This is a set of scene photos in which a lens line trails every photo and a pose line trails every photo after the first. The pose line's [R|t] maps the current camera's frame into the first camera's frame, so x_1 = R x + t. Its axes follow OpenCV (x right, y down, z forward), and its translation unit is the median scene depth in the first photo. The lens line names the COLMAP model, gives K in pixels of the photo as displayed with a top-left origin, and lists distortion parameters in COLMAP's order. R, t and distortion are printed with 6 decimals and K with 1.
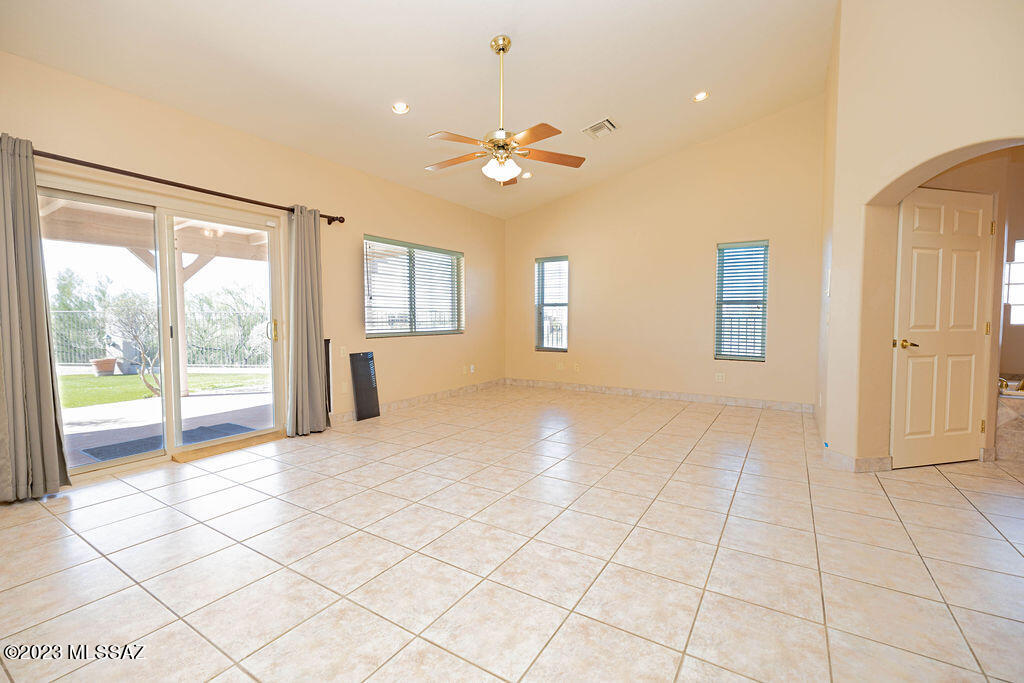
lens RADIAL K [[440.0, 0, 530.5], [0, 440.0, 340.7], [0, 0, 1]] dist [-0.001104, -0.000269]
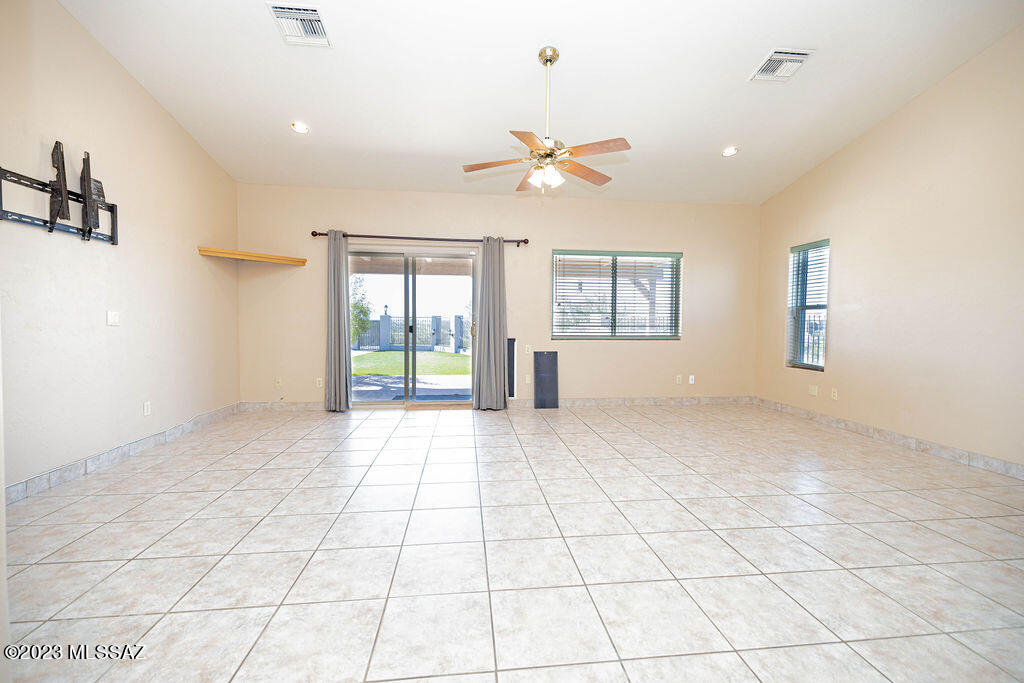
lens RADIAL K [[440.0, 0, 521.5], [0, 440.0, 338.5], [0, 0, 1]] dist [-0.001104, -0.000269]
pose [[0.613626, 0.035026, -0.788820, 0.496608], [-0.049671, 0.998749, 0.005708, -0.010761], [0.788033, 0.035679, 0.614598, 0.230493]]
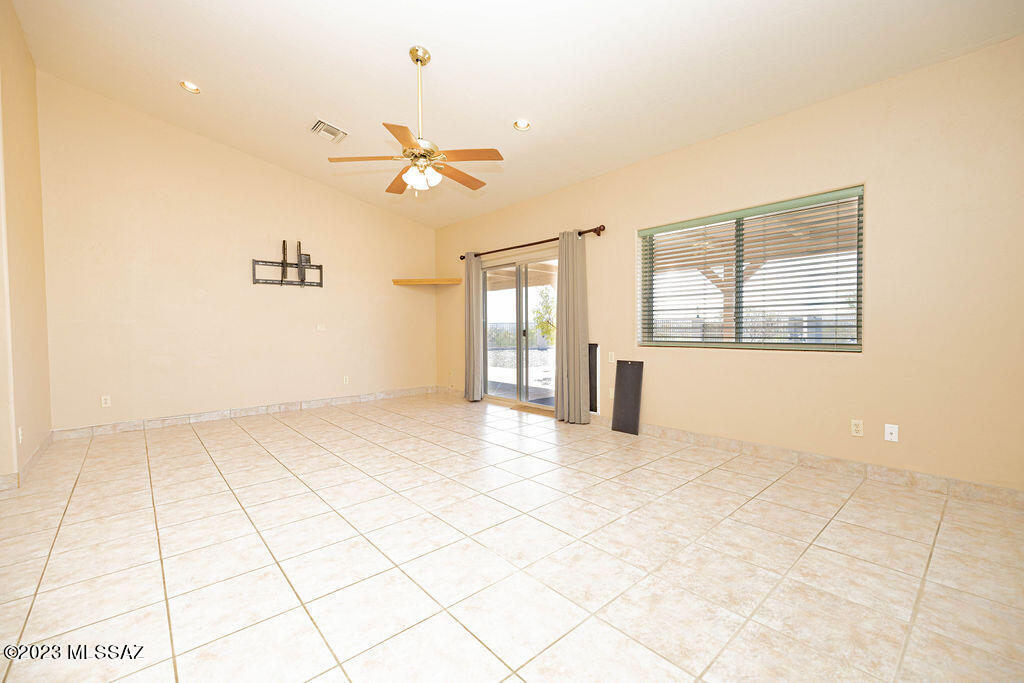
lens RADIAL K [[440.0, 0, 509.0], [0, 440.0, 342.1], [0, 0, 1]] dist [-0.001104, -0.000269]
pose [[-0.322419, 0.038515, -0.945813, 0.573094], [-0.037539, 0.997866, 0.053431, -0.052156], [0.945852, 0.052732, -0.320285, 1.053607]]
